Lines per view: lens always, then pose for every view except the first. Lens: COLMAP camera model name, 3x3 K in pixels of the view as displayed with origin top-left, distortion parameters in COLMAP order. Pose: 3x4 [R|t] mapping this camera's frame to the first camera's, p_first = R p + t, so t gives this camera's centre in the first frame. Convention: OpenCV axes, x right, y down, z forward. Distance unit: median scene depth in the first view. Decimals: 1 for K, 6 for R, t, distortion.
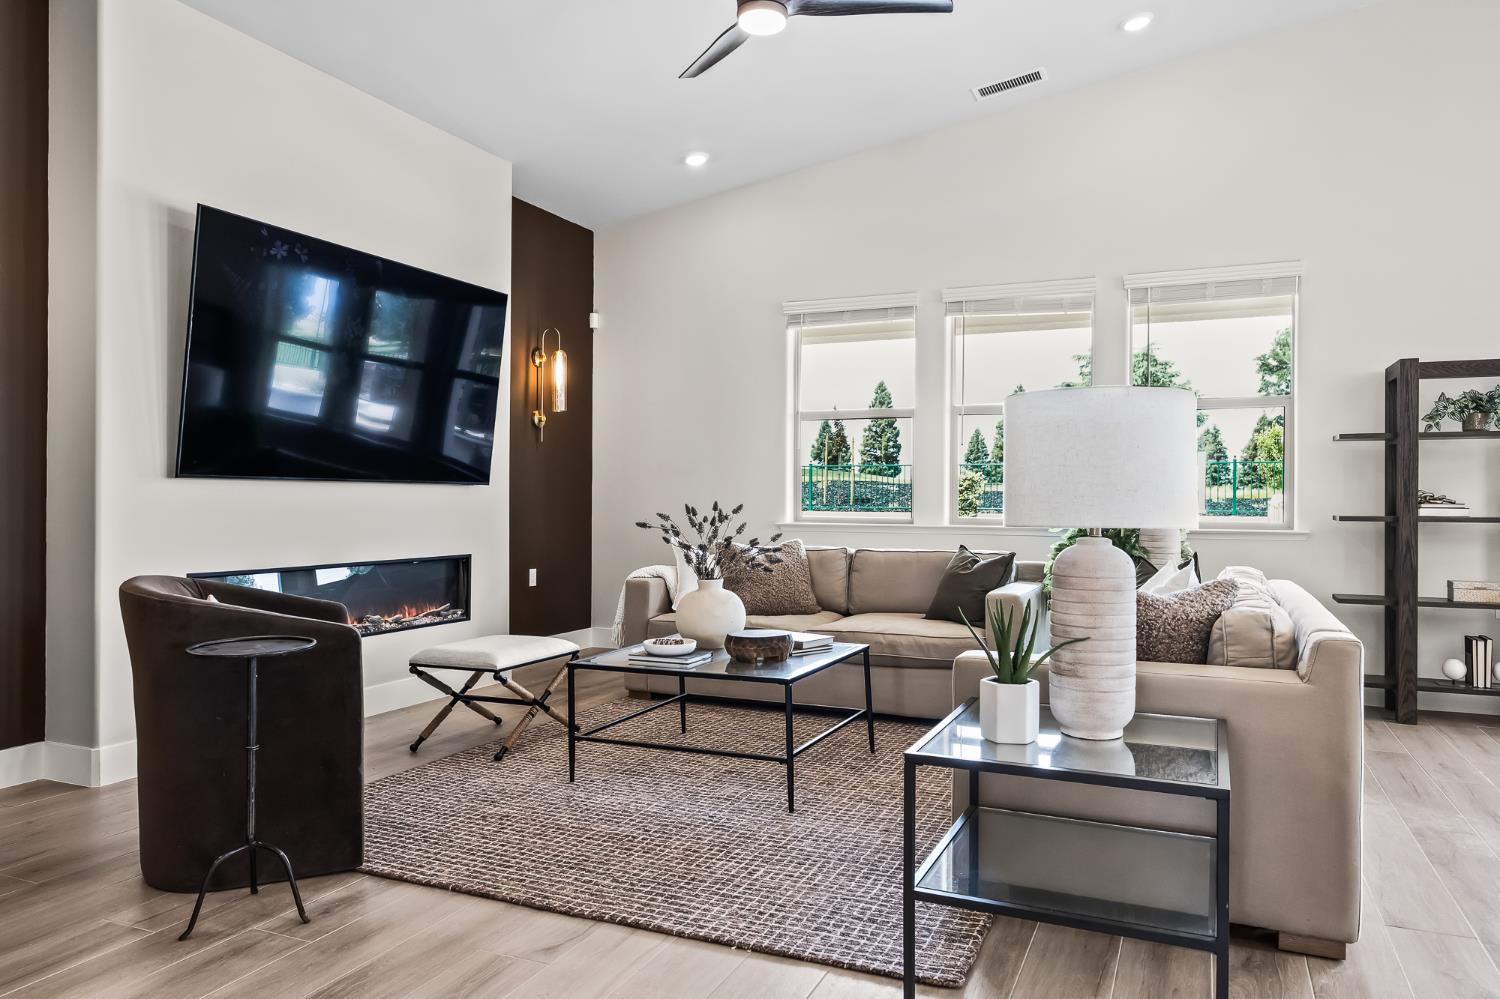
lens RADIAL K [[1016.4, 0, 750.0], [0, 1016.4, 499.5], [0, 0, 1]] dist [0.006469, 0.002447]
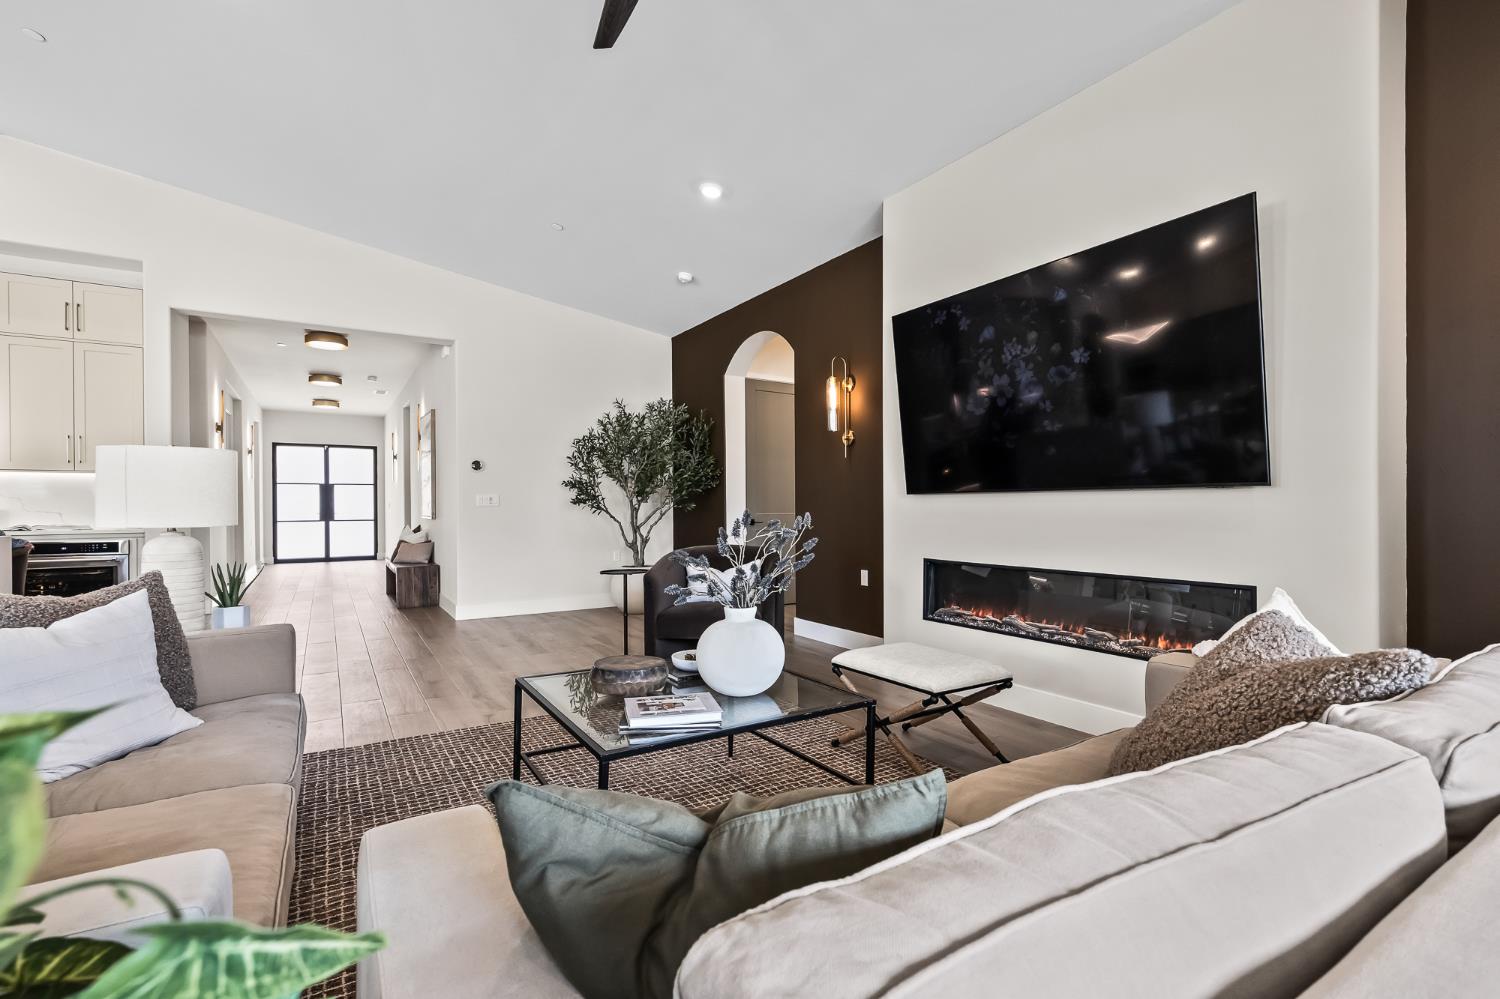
lens RADIAL K [[674.7, 0, 750.0], [0, 674.7, 499.5], [0, 0, 1]] dist [0.000453, 0.000022]
pose [[-0.552093, -0.012656, -0.833687, 0.399929], [-0.003431, 0.999911, -0.012908, 0.001241], [0.833776, -0.004265, -0.552087, 1.295684]]
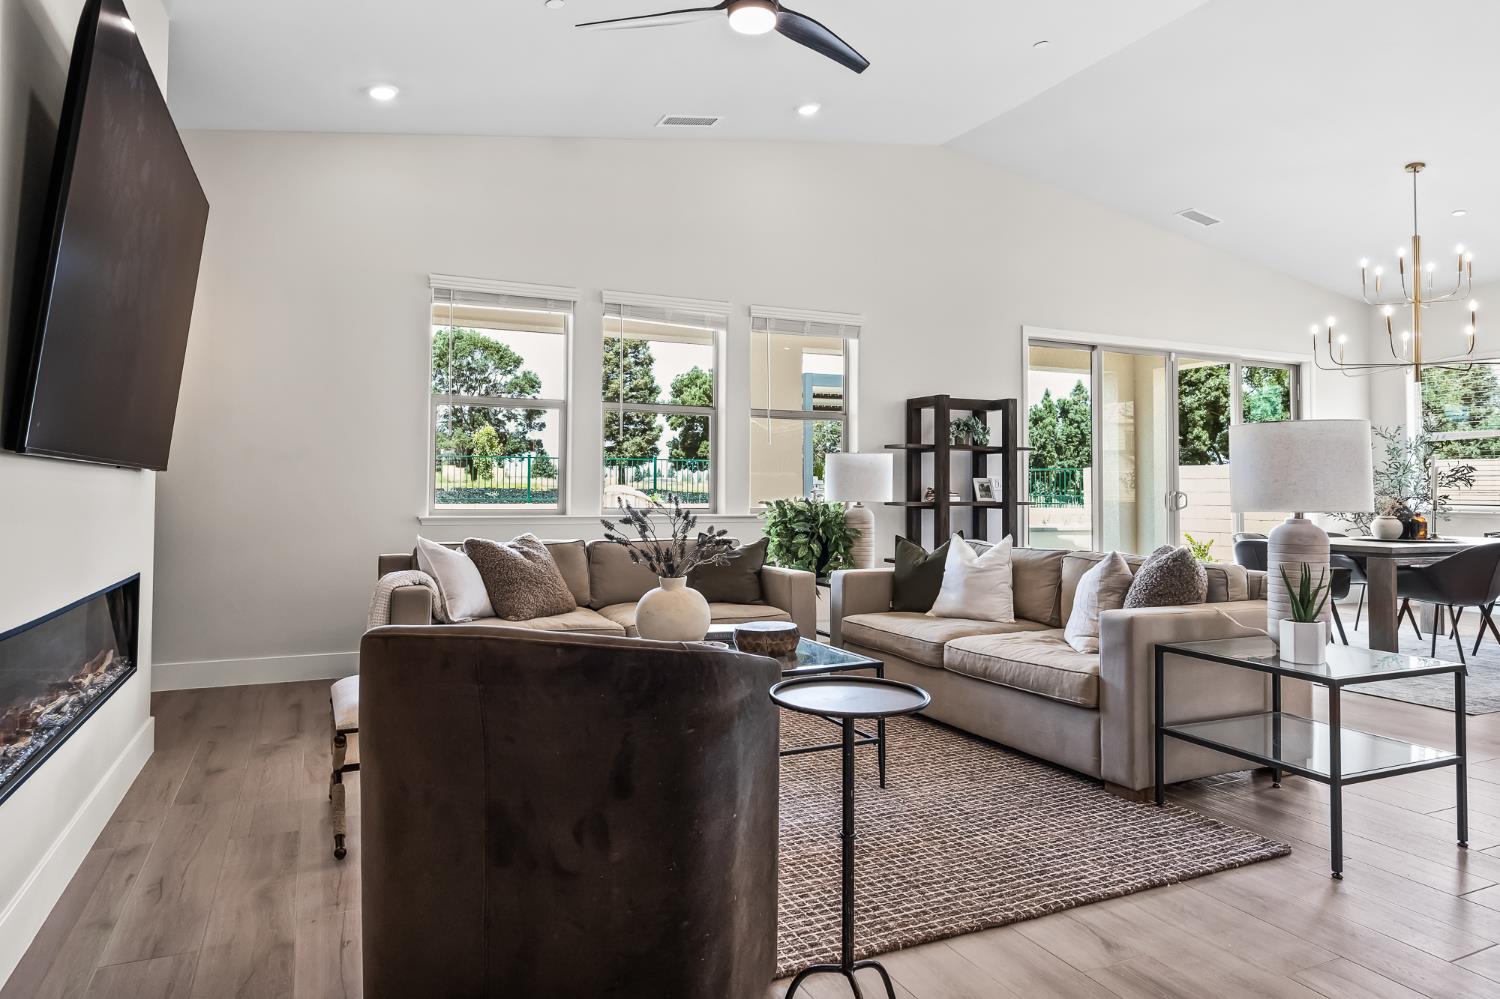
lens RADIAL K [[944.1, 0, 758.2], [0, 944.1, 461.7], [0, 0, 1]] dist [0.028100, 0.000875]
pose [[0.646577, 0.016338, 0.762674, -0.635008], [-0.002185, 0.999806, -0.019565, -0.014446], [-0.762846, 0.010984, 0.646487, 0.348055]]
